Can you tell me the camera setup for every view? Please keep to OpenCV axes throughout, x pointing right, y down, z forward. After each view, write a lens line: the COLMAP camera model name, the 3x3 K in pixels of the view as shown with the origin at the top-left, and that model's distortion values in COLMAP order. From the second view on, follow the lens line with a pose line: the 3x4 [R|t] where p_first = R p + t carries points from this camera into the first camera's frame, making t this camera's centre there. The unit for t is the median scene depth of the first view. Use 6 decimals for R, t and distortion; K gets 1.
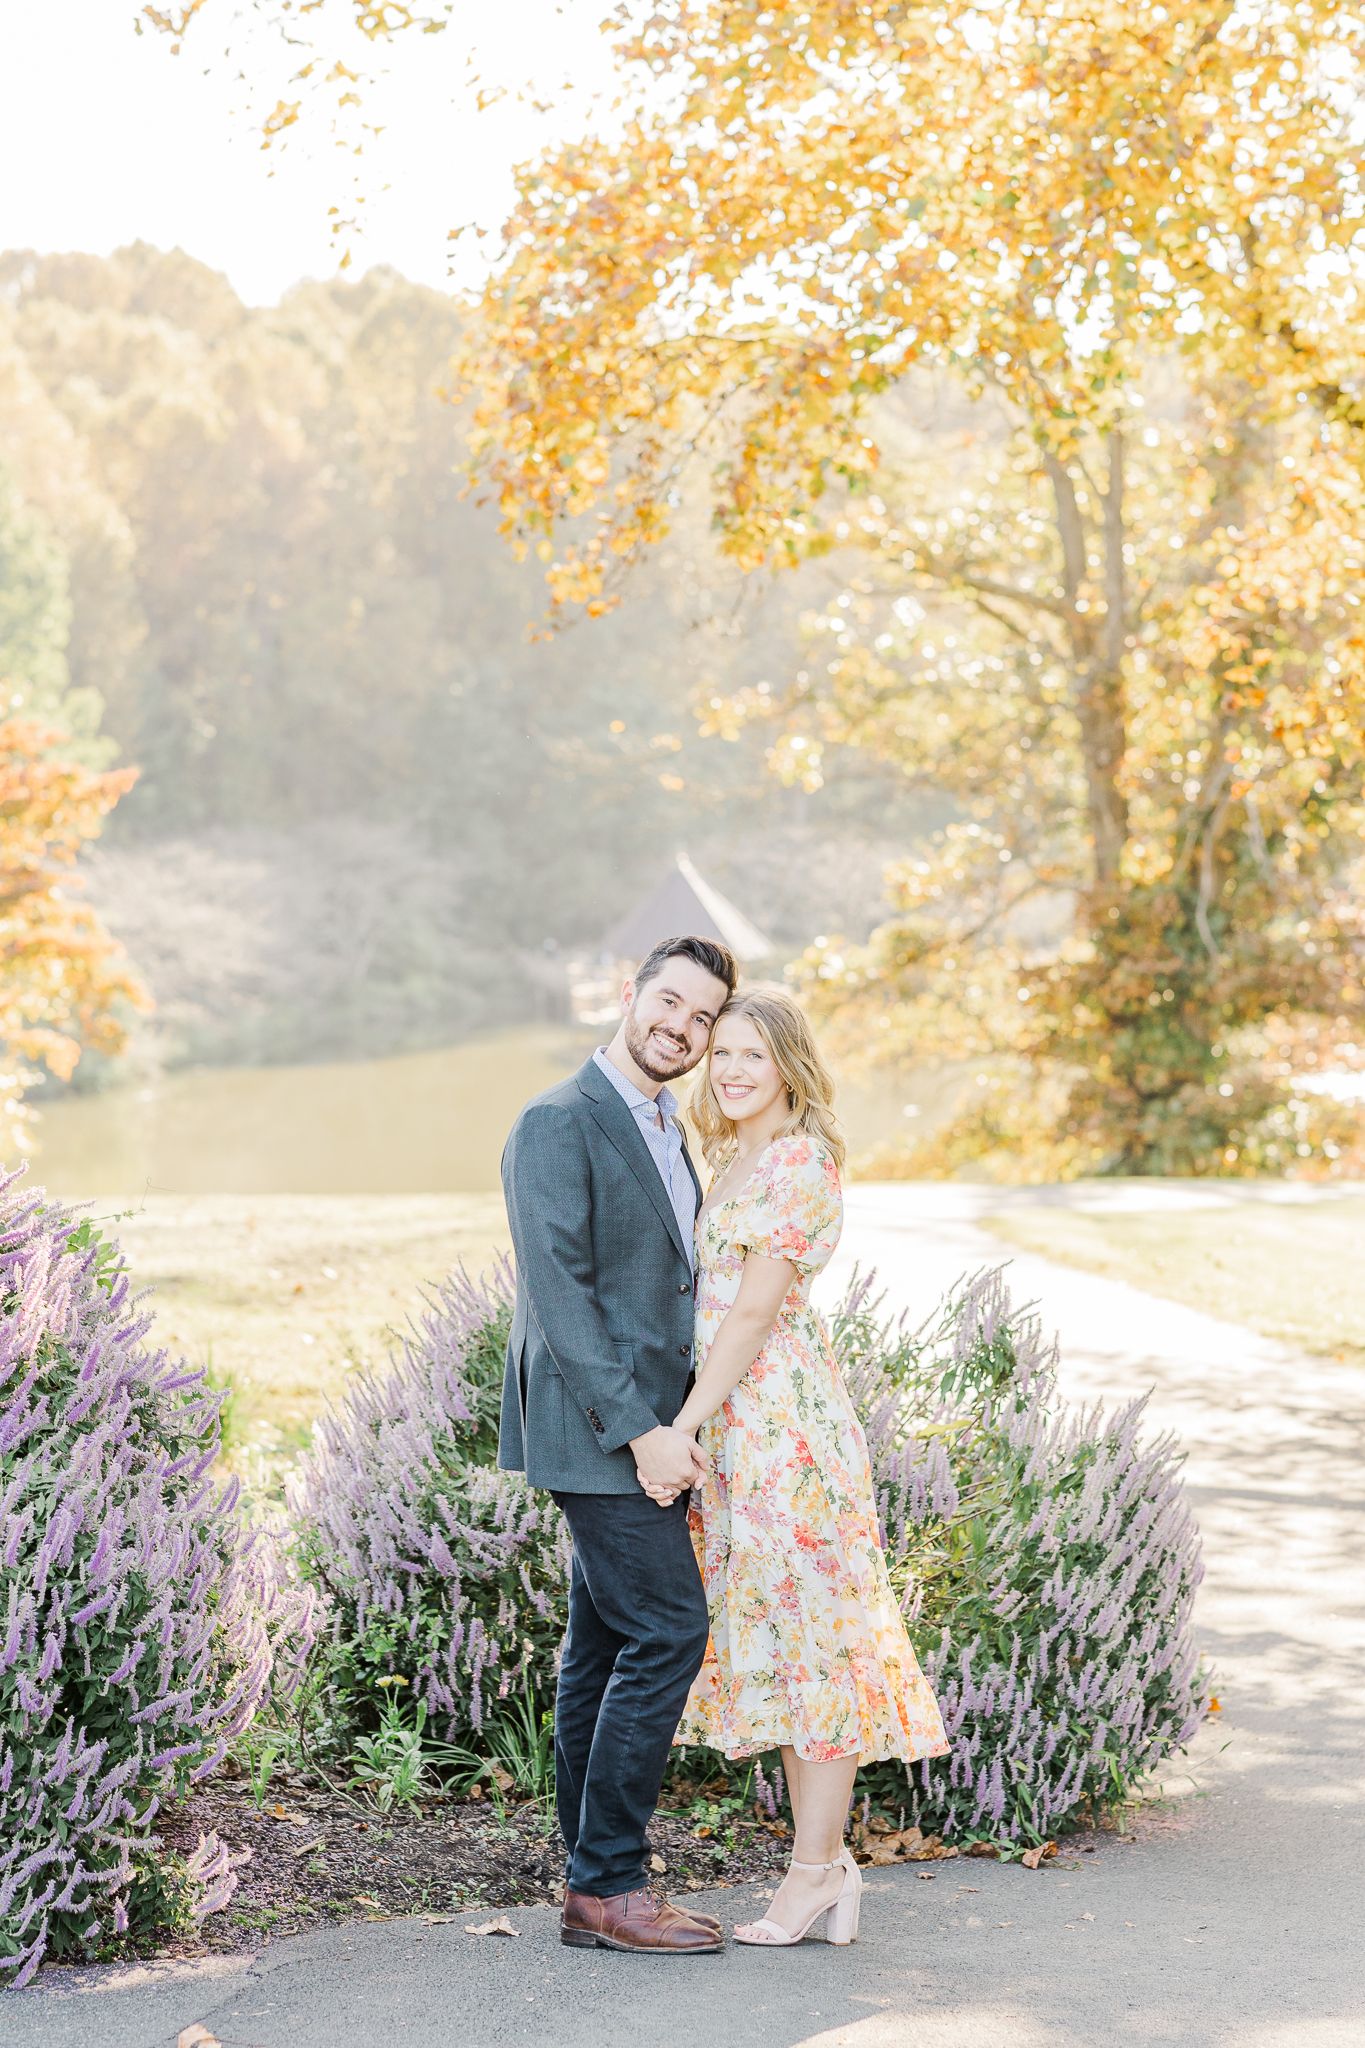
lens RADIAL K [[5132.4, 0, 682.5], [0, 5132.4, 1024.0], [0, 0, 1]] dist [-0.702389, -0.046251]
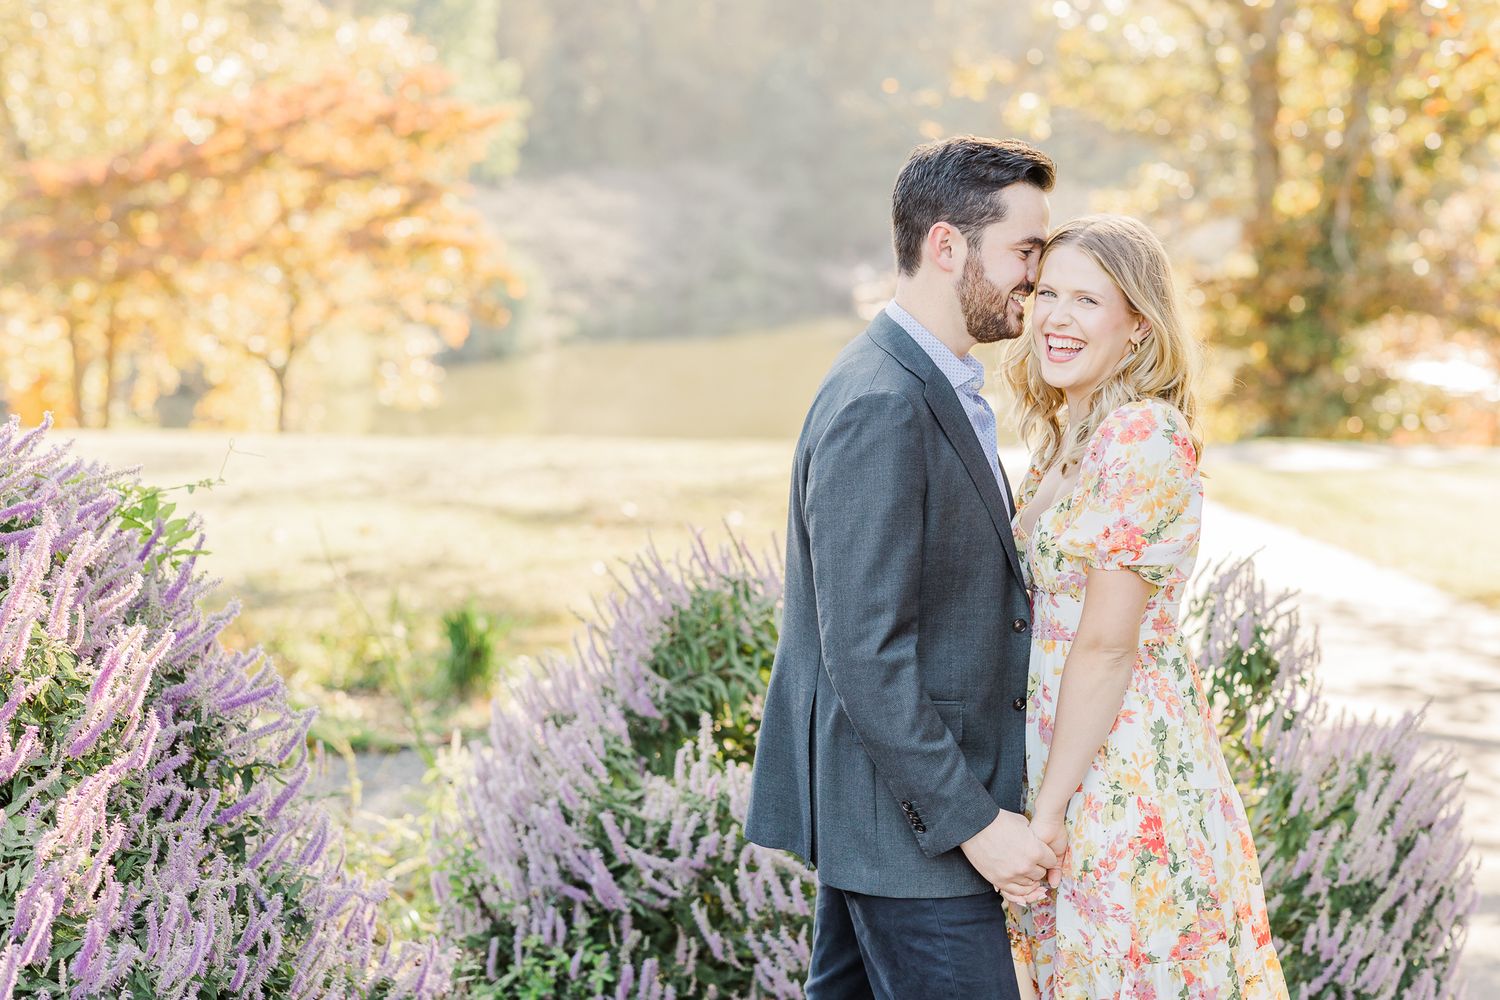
lens RADIAL K [[3649.4, 0, 750.0], [0, 3649.4, 500.0], [0, 0, 1]] dist [0.843428, -17.693376]
pose [[0.998465, 0.023521, -0.050149, 0.005881], [-0.021003, 0.998520, 0.050164, 0.007777], [0.051255, -0.049033, 0.997481, 0.369034]]
